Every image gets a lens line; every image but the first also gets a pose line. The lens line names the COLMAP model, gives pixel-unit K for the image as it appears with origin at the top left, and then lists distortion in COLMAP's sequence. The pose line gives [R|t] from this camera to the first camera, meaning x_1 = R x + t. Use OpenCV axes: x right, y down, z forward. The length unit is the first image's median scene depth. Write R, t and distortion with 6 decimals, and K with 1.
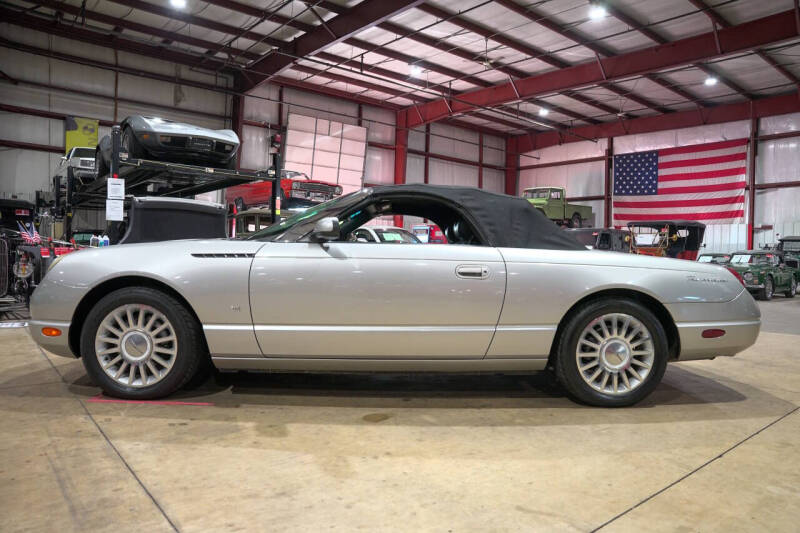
lens RADIAL K [[548.3, 0, 403.8], [0, 548.3, 265.3], [0, 0, 1]] dist [-0.140125, 0.114481]
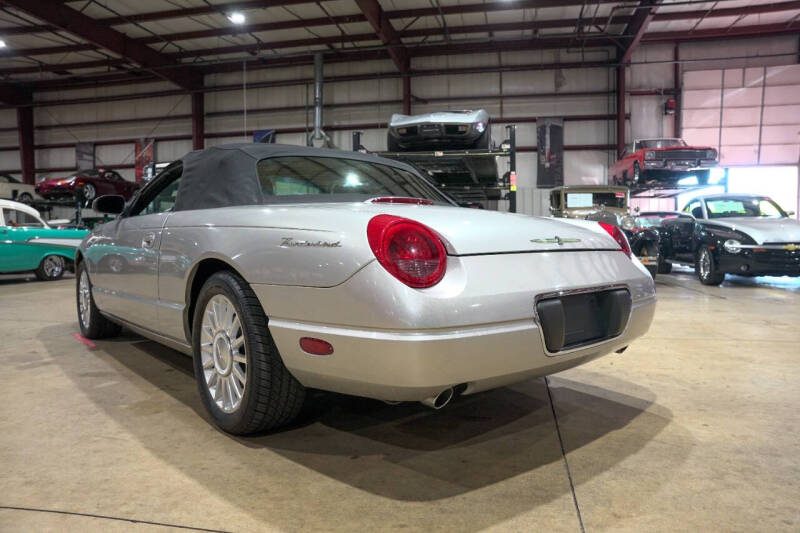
lens RADIAL K [[548.3, 0, 403.8], [0, 548.3, 265.3], [0, 0, 1]] dist [-0.140125, 0.114481]
pose [[0.654202, 0.000706, -0.756320, 0.141583], [0.019489, 0.999652, 0.017791, 0.005117], [0.756069, -0.026379, 0.653960, 0.103901]]
